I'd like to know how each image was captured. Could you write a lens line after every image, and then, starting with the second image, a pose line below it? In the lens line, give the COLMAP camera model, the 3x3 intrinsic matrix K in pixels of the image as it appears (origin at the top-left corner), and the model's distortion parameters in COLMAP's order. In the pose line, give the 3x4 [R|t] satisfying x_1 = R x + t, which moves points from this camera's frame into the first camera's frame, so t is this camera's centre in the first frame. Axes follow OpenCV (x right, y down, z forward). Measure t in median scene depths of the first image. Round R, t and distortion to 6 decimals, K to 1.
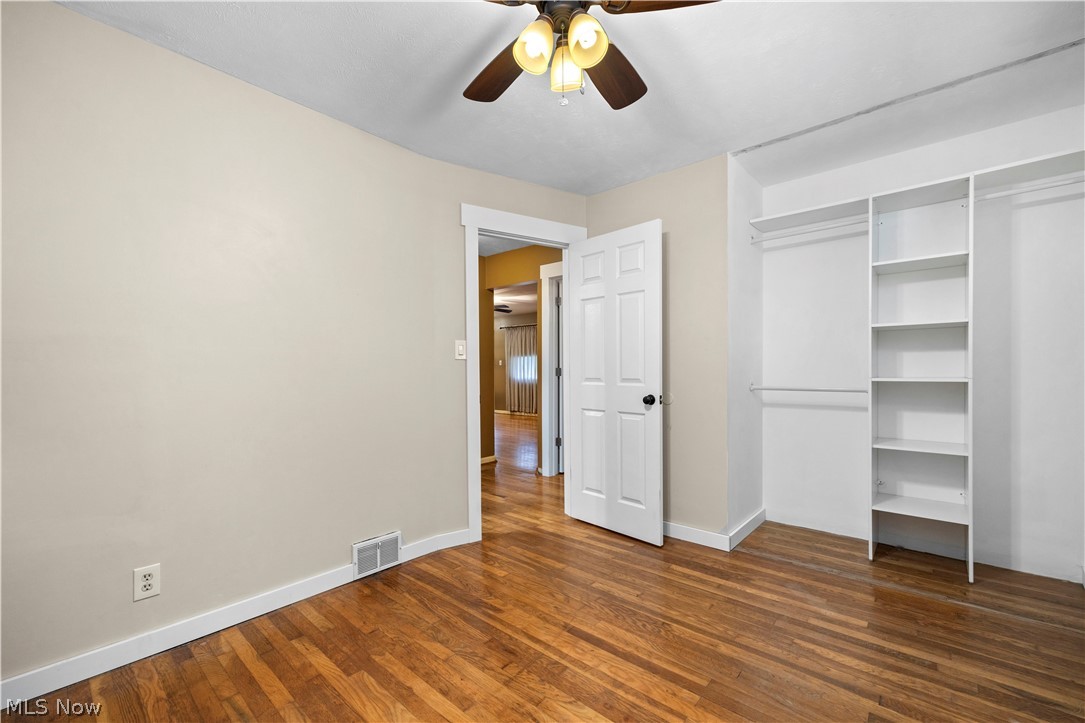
lens RADIAL K [[441.2, 0, 547.0], [0, 441.2, 370.9], [0, 0, 1]] dist [0.003666, -0.001137]
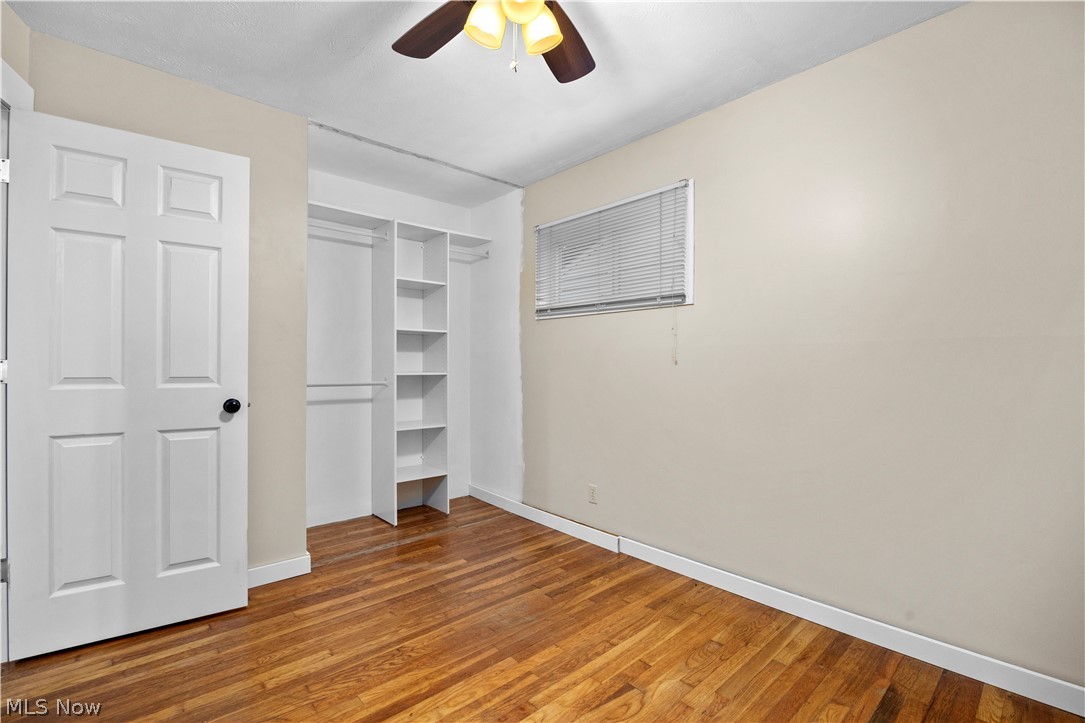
lens RADIAL K [[474.9, 0, 546.3], [0, 474.9, 359.8], [0, 0, 1]] dist [-0.020124, 0.001627]
pose [[0.132385, 0.019035, 0.991016, -0.534836], [-0.001301, 0.999818, -0.019030, 0.006386], [-0.991198, 0.001230, 0.132385, 0.481923]]
